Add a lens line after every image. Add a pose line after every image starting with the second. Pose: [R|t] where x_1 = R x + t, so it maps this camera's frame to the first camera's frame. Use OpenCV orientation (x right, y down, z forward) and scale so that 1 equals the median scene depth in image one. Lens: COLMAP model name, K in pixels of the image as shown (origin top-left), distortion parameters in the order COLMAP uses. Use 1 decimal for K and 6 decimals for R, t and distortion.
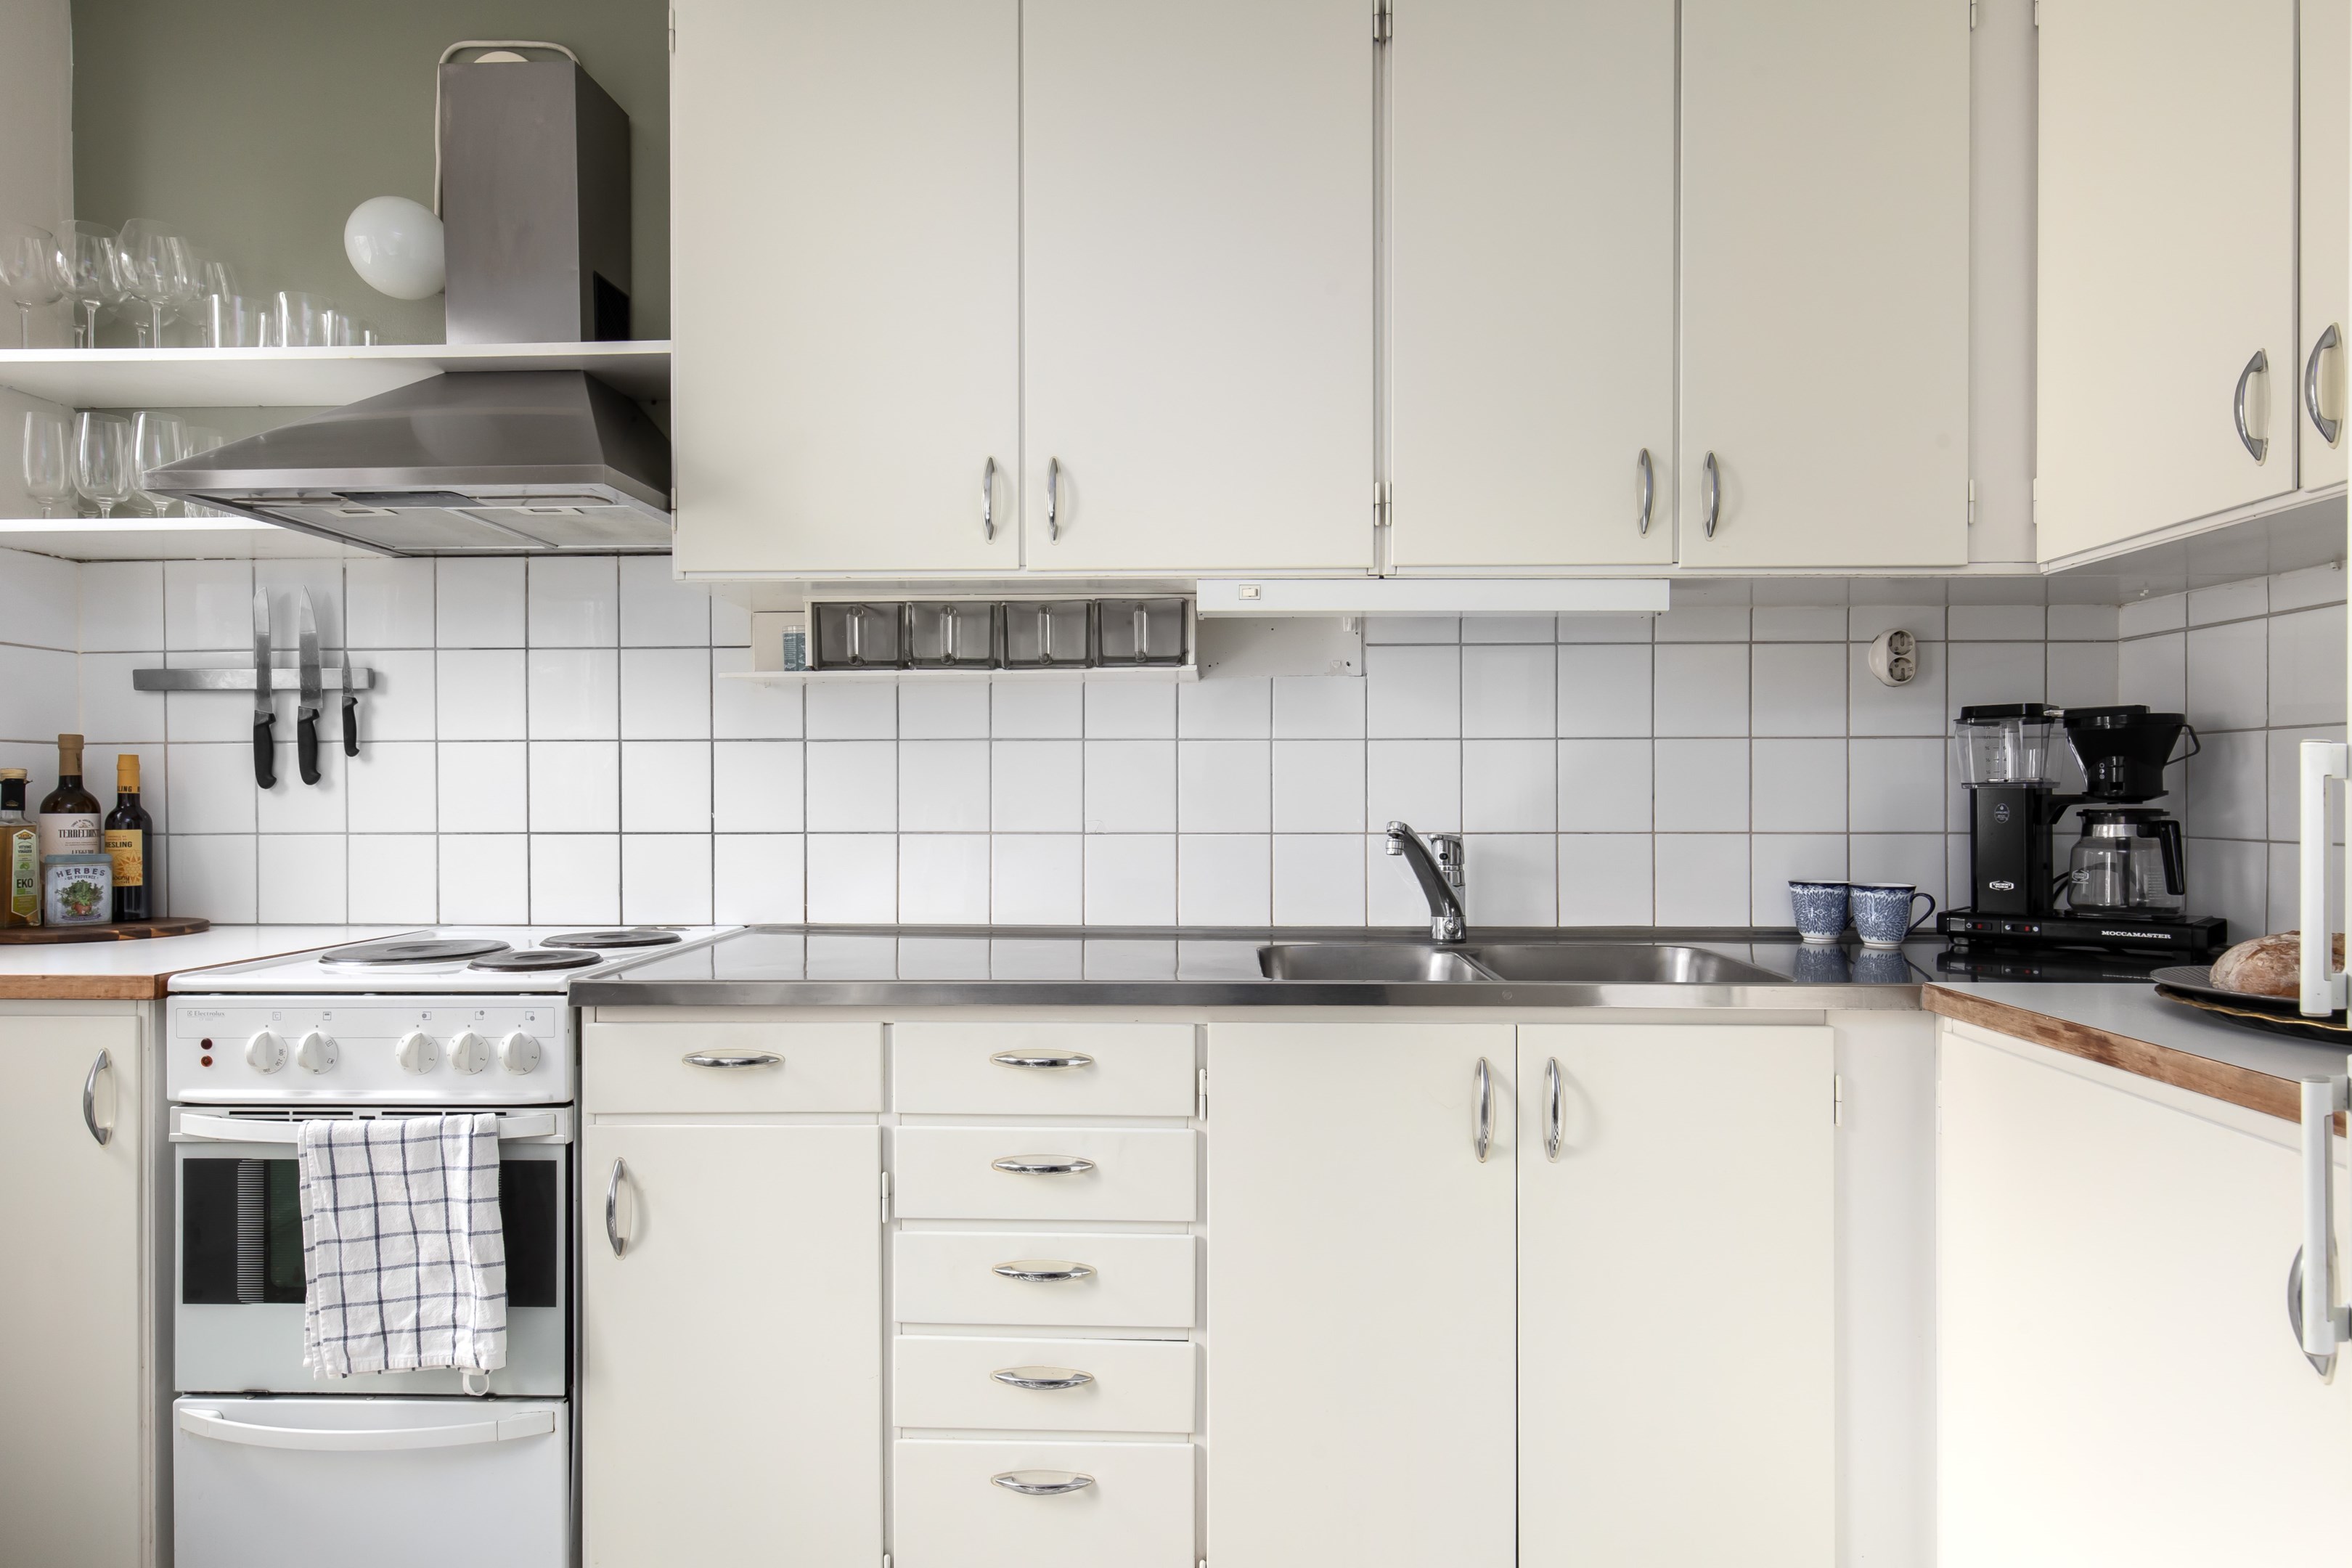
lens RADIAL K [[1381.6, 0, 1192.9], [0, 1381.6, 790.4], [0, 0, 1]] dist [0.018201, -0.005951]
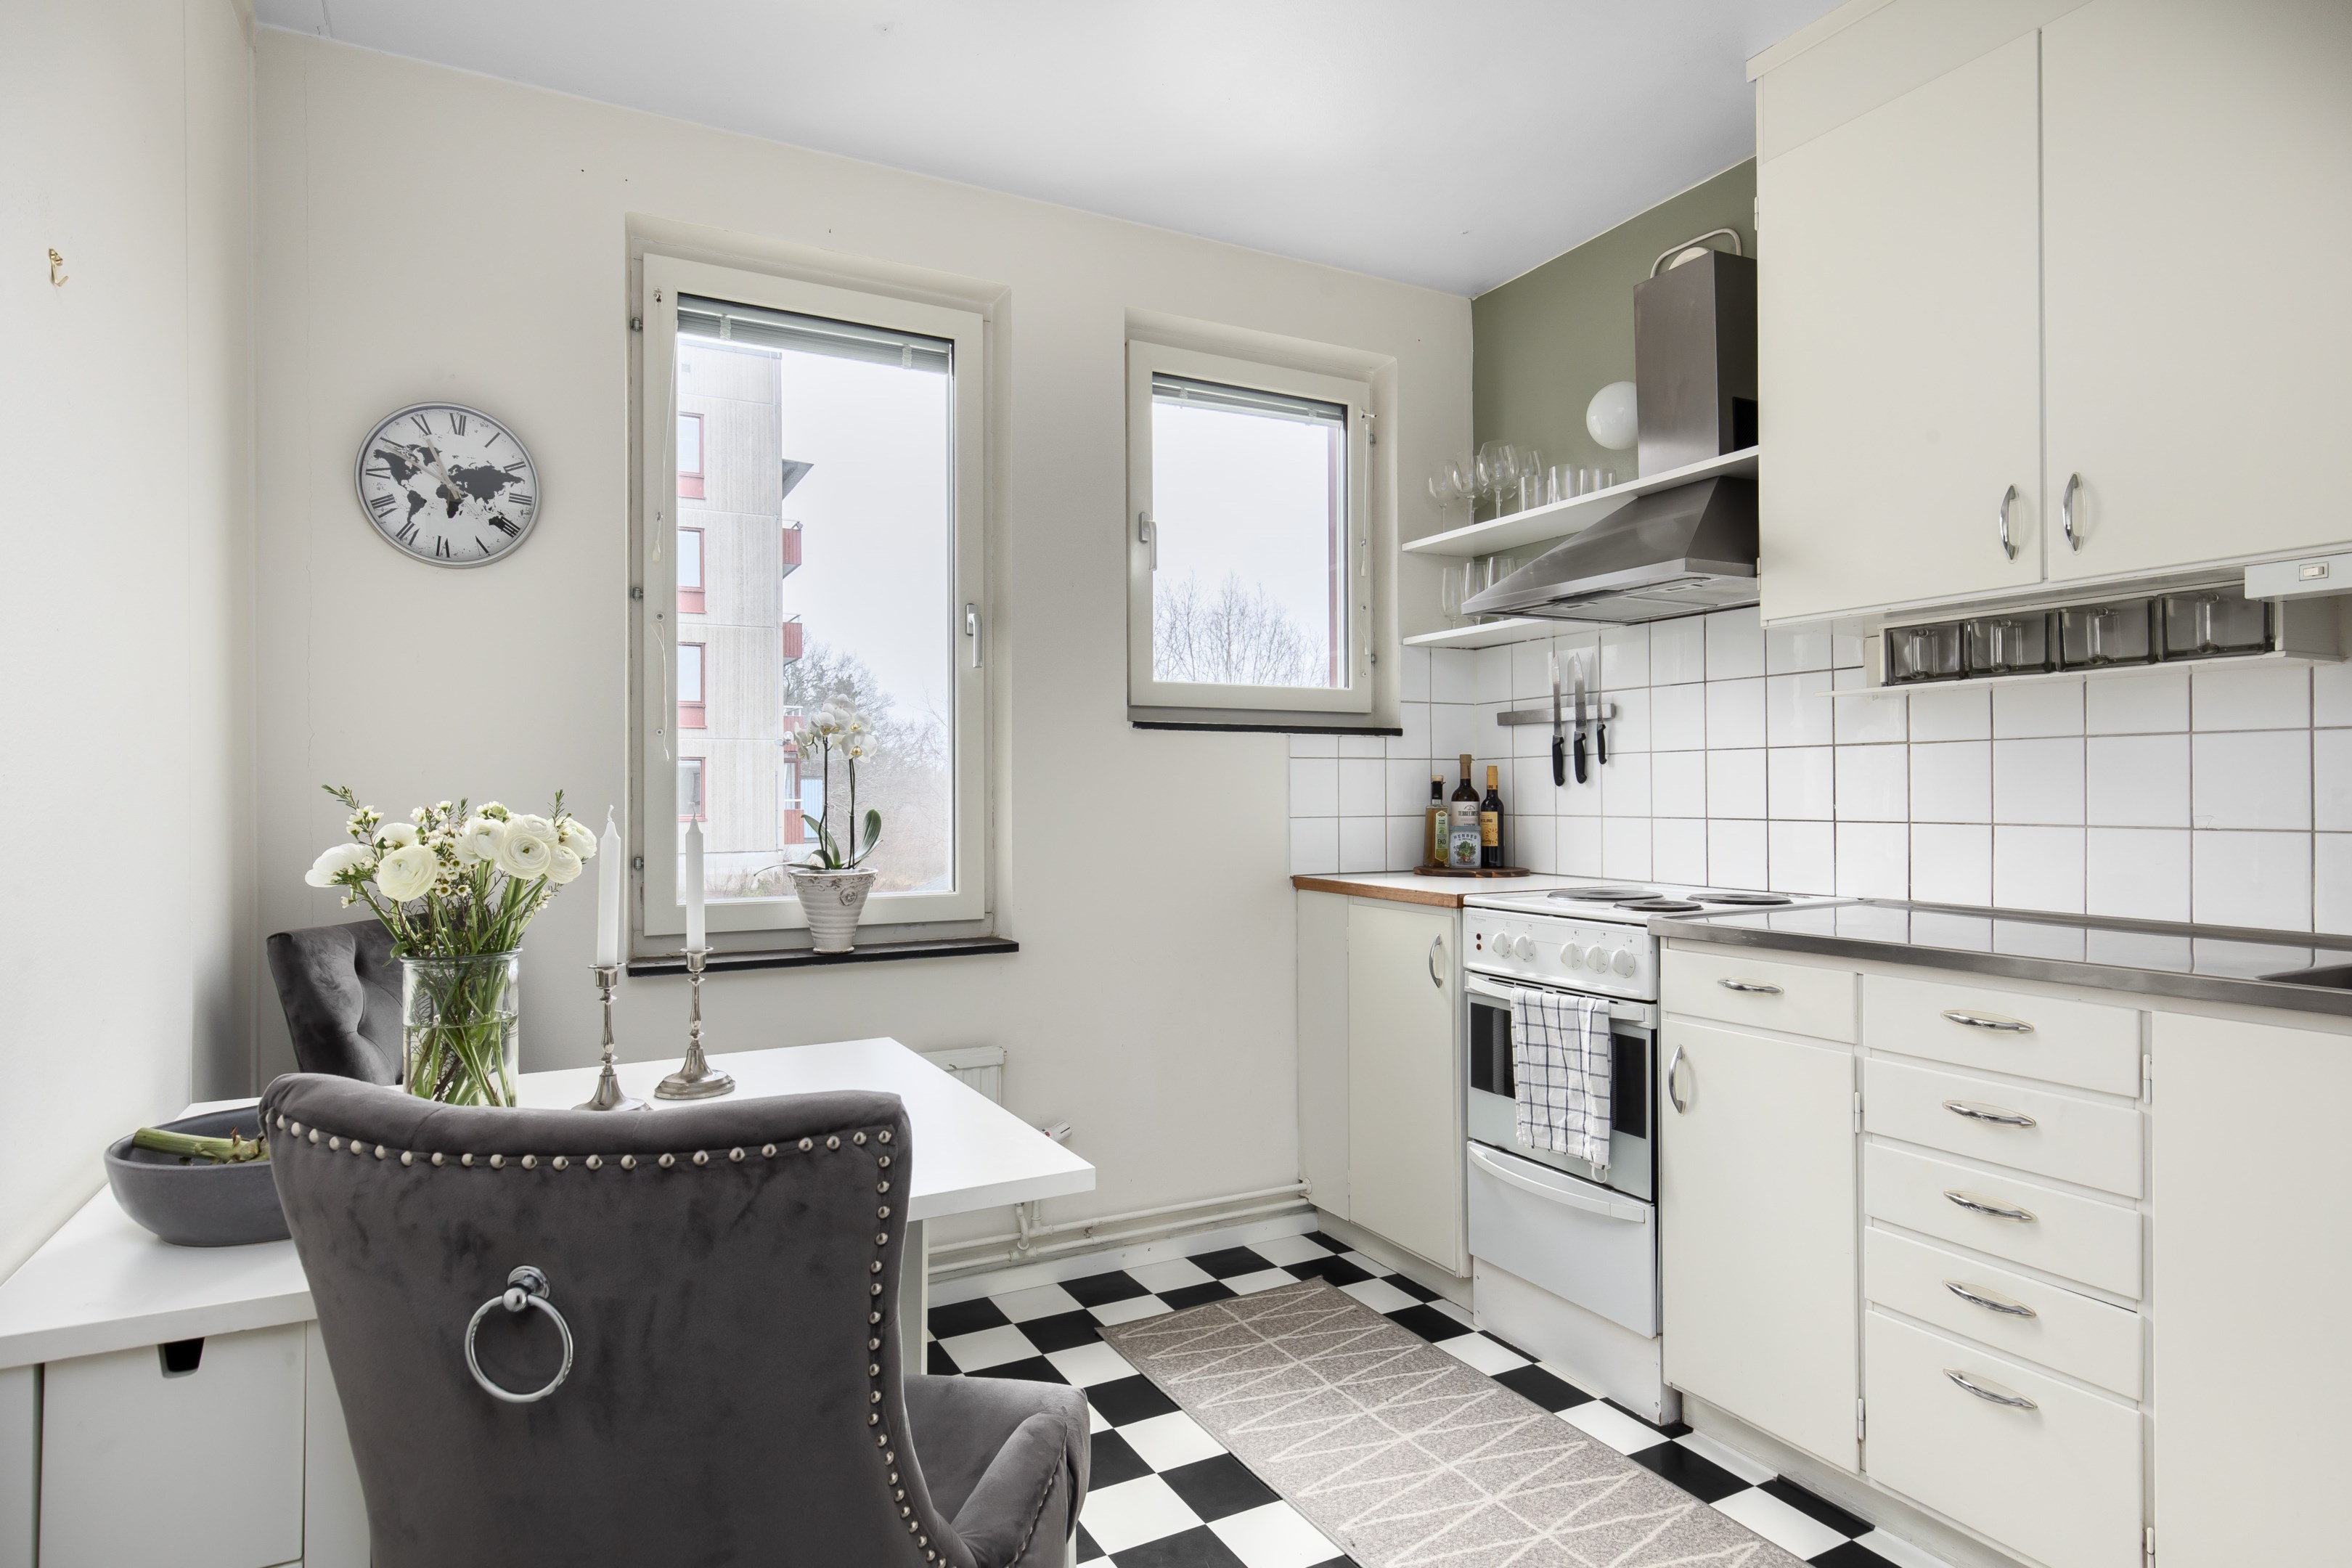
lens RADIAL K [[1381.6, 0, 1165.2], [0, 1381.6, 782.3], [0, 0, 1]] dist [0.018201, -0.005951]
pose [[0.486182, -0.005637, -0.873840, 0.493933], [0.004568, 0.999982, -0.003909, -0.001525], [0.873846, -0.002091, 0.486199, -0.132827]]
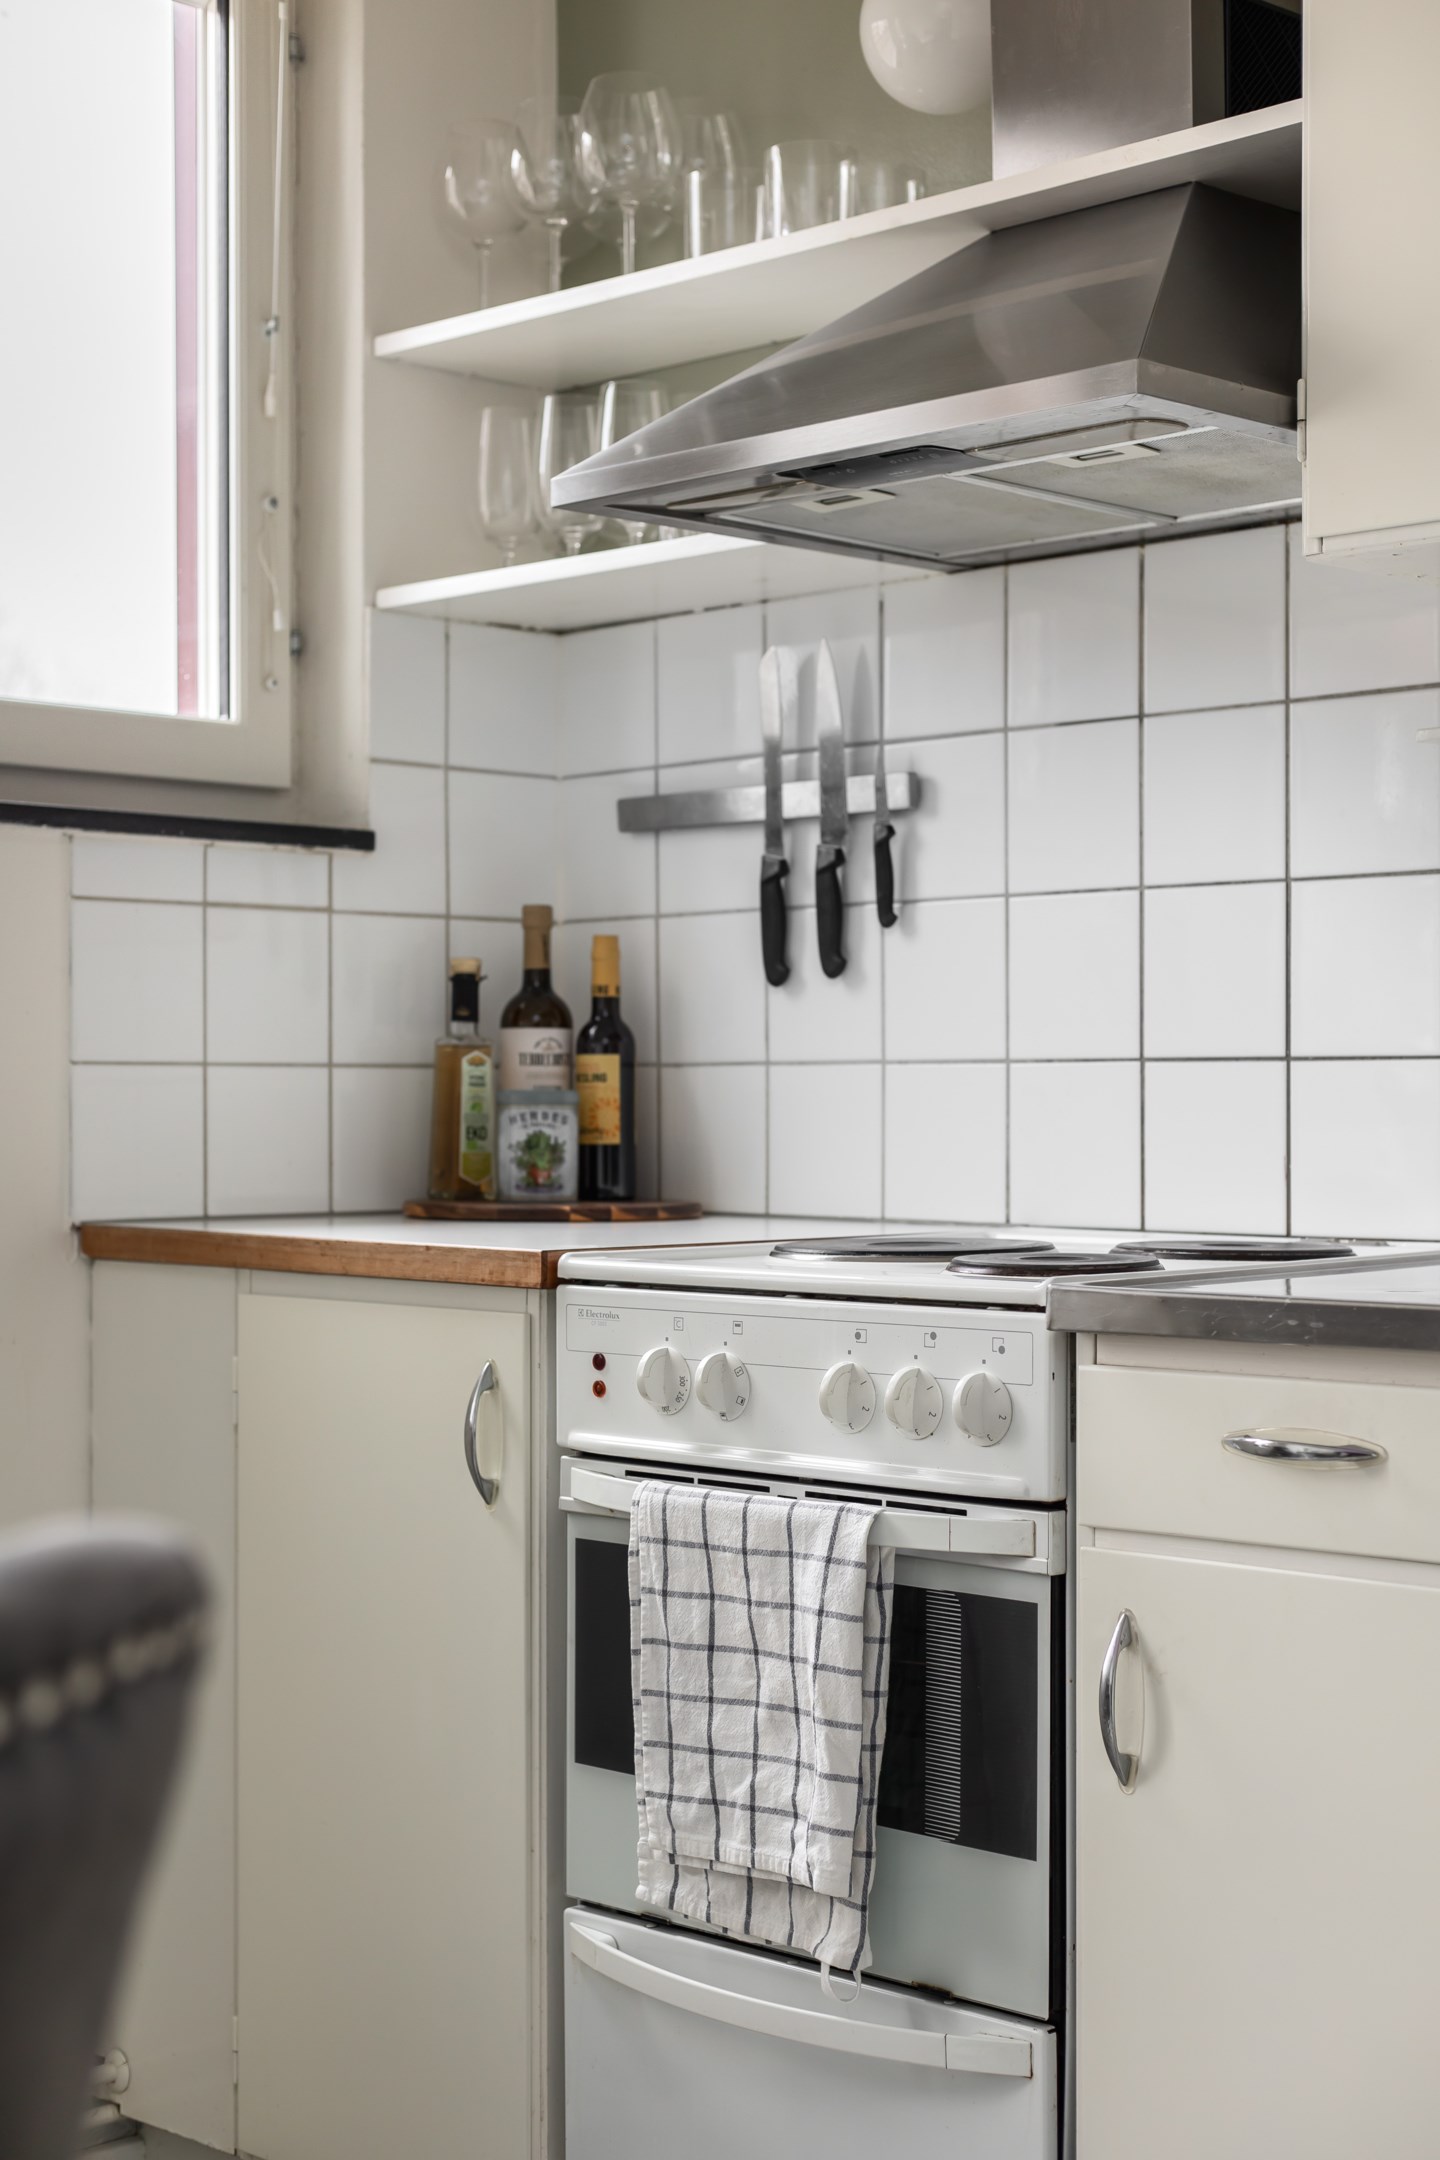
lens RADIAL K [[3382.0, 0, 763.4], [0, 3382.0, 1157.4], [0, 0, 1]] dist [0.040473, 0.000000]
pose [[0.735591, 0.008940, -0.677367, 0.337674], [-0.000464, 0.999919, 0.012693, 0.058022], [0.677426, -0.009023, 0.735536, -0.077161]]
